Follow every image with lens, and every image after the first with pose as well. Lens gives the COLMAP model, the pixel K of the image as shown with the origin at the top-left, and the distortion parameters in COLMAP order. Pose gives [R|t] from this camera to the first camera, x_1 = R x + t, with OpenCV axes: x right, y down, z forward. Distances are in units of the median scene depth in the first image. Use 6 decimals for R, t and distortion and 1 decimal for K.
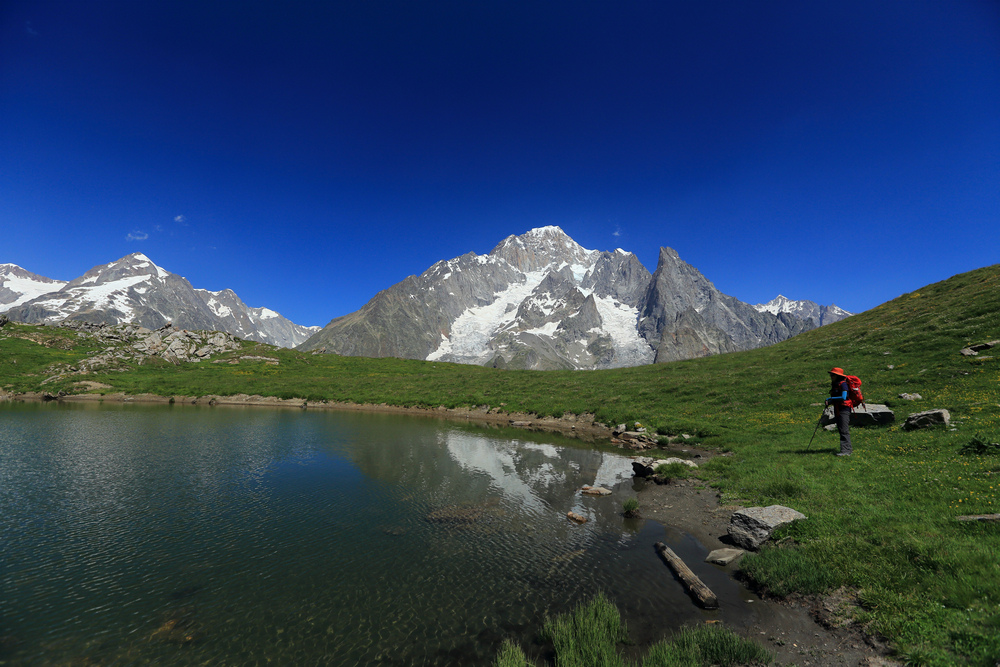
lens RADIAL K [[457.9, 0, 499.3], [0, 457.9, 325.0], [0, 0, 1]] dist [-0.064726, 0.029390]
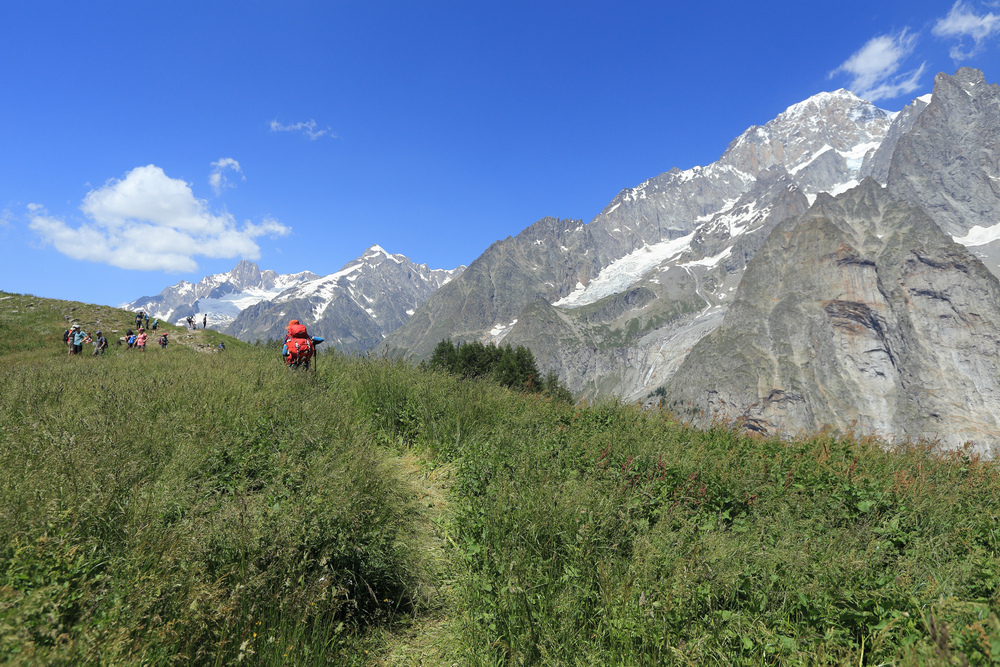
lens RADIAL K [[575.2, 0, 486.3], [0, 575.2, 335.9], [0, 0, 1]] dist [-0.043520, 0.039749]
pose [[0.755930, -0.065393, -0.651379, 0.353035], [0.114365, 0.992889, 0.033044, 0.053294], [0.644586, -0.099474, 0.758033, 0.095375]]
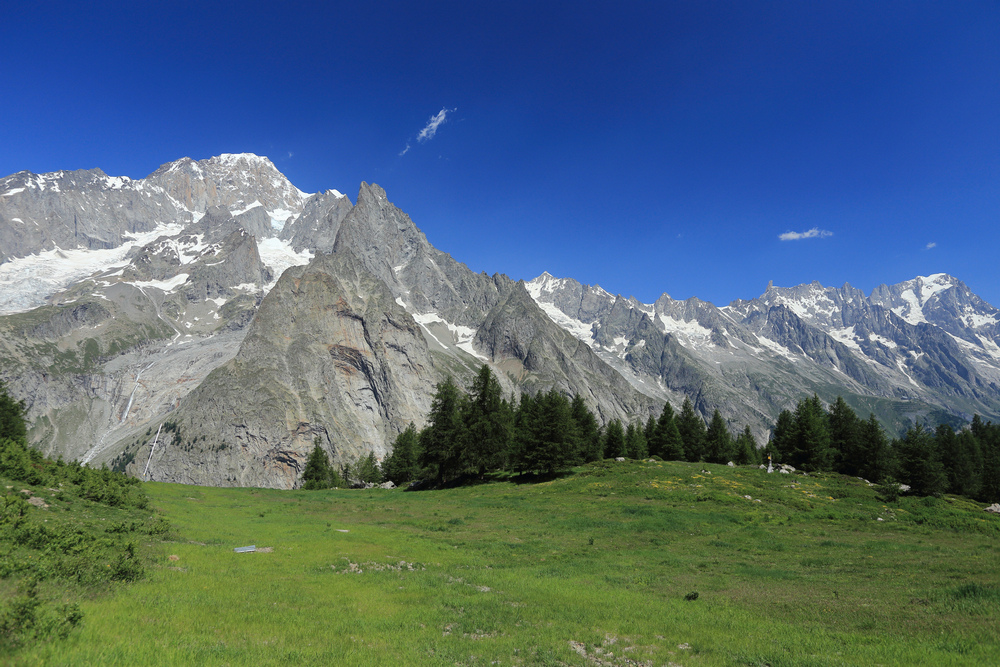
lens RADIAL K [[553.2, 0, 497.9], [0, 553.2, 325.4], [0, 0, 1]] dist [-0.048680, 0.039996]
pose [[0.928343, 0.030043, 0.370509, 0.225445], [-0.034520, 0.999389, 0.005455, 0.045928], [-0.370119, -0.017854, 0.928813, 0.083136]]
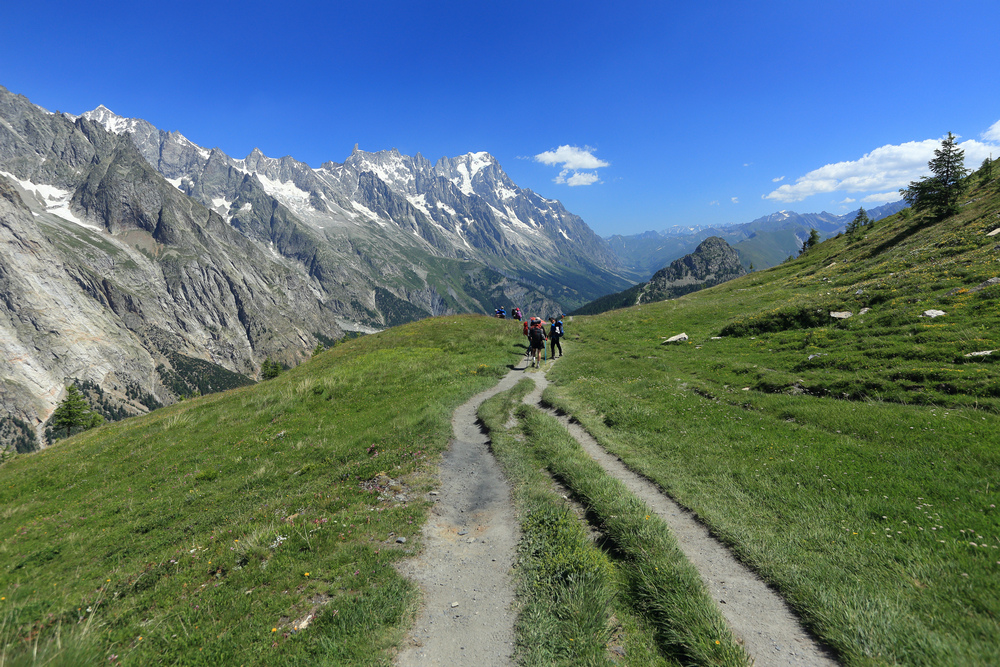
lens RADIAL K [[588.9, 0, 498.0], [0, 588.9, 324.5], [0, 0, 1]] dist [-0.045775, 0.047161]
pose [[0.440098, -0.139591, 0.887034, 0.101627], [-0.098245, 0.974427, 0.202087, 0.025159], [-0.892559, -0.176084, 0.415129, 0.080182]]
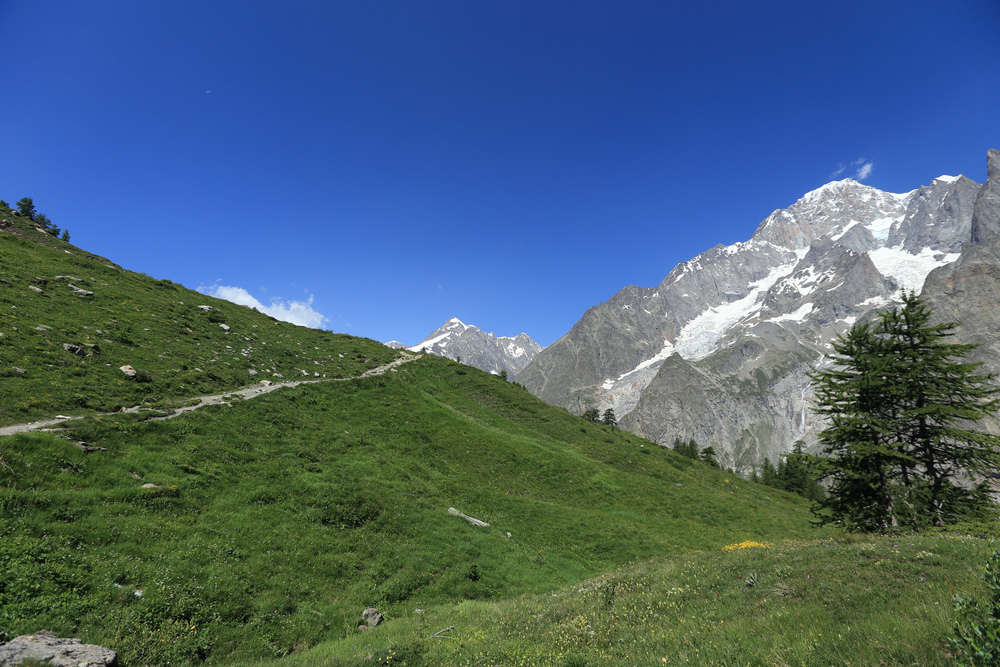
lens RADIAL K [[455.2, 0, 499.9], [0, 455.2, 327.4], [0, 0, 1]] dist [-0.052964, 0.020622]
pose [[0.740795, -0.178442, -0.647597, 0.192328], [0.141603, 0.983890, -0.109124, 0.040162], [0.656637, -0.010863, 0.754129, 0.078945]]
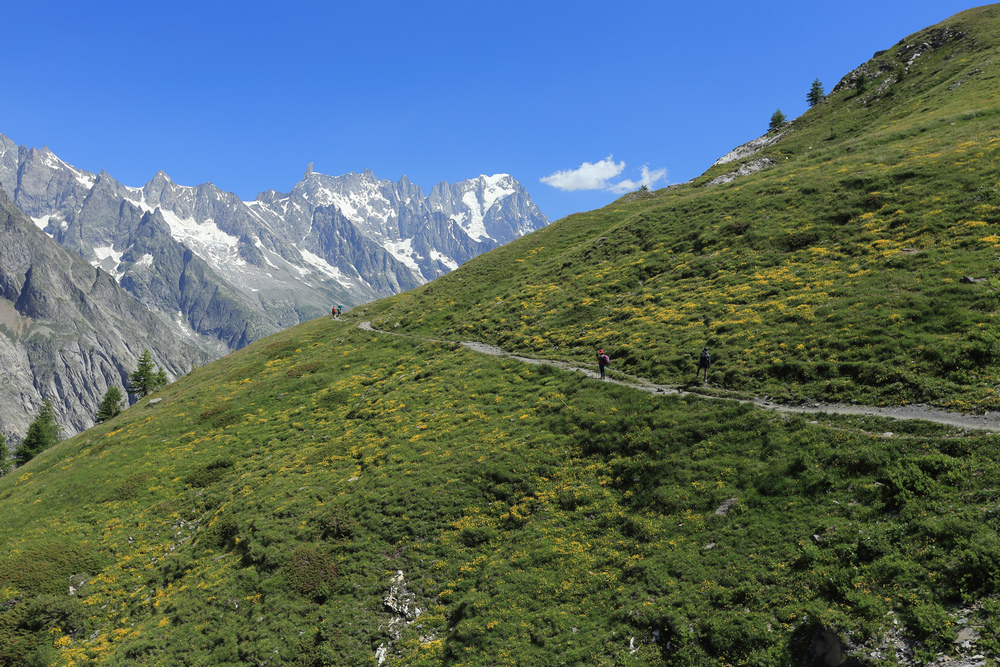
lens RADIAL K [[944.2, 0, 499.5], [0, 944.2, 326.9], [0, 0, 1]] dist [0.001879, 0.115195]
pose [[0.469524, -0.031430, 0.882360, 0.046941], [-0.099142, 0.991169, 0.088062, 0.012036], [-0.877336, -0.128826, 0.462262, 0.035757]]
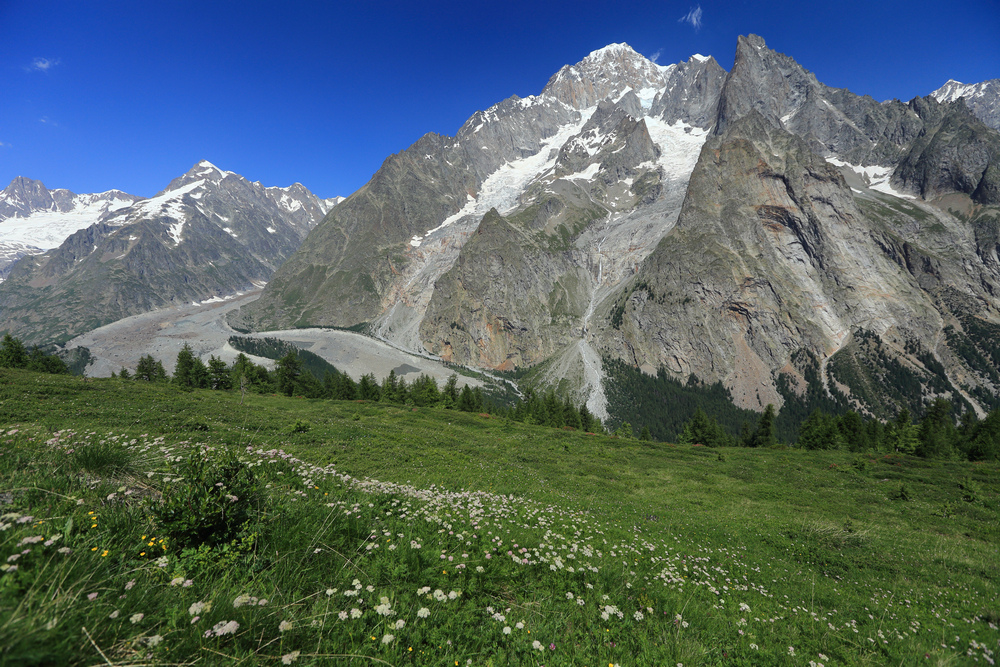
lens RADIAL K [[455.2, 0, 499.9], [0, 455.2, 327.4], [0, 0, 1]] dist [-0.052964, 0.020622]
pose [[0.961788, -0.063390, -0.266355, 0.136055], [0.137527, 0.953050, 0.269781, 0.031633], [0.236748, -0.296103, 0.925350, 0.090856]]
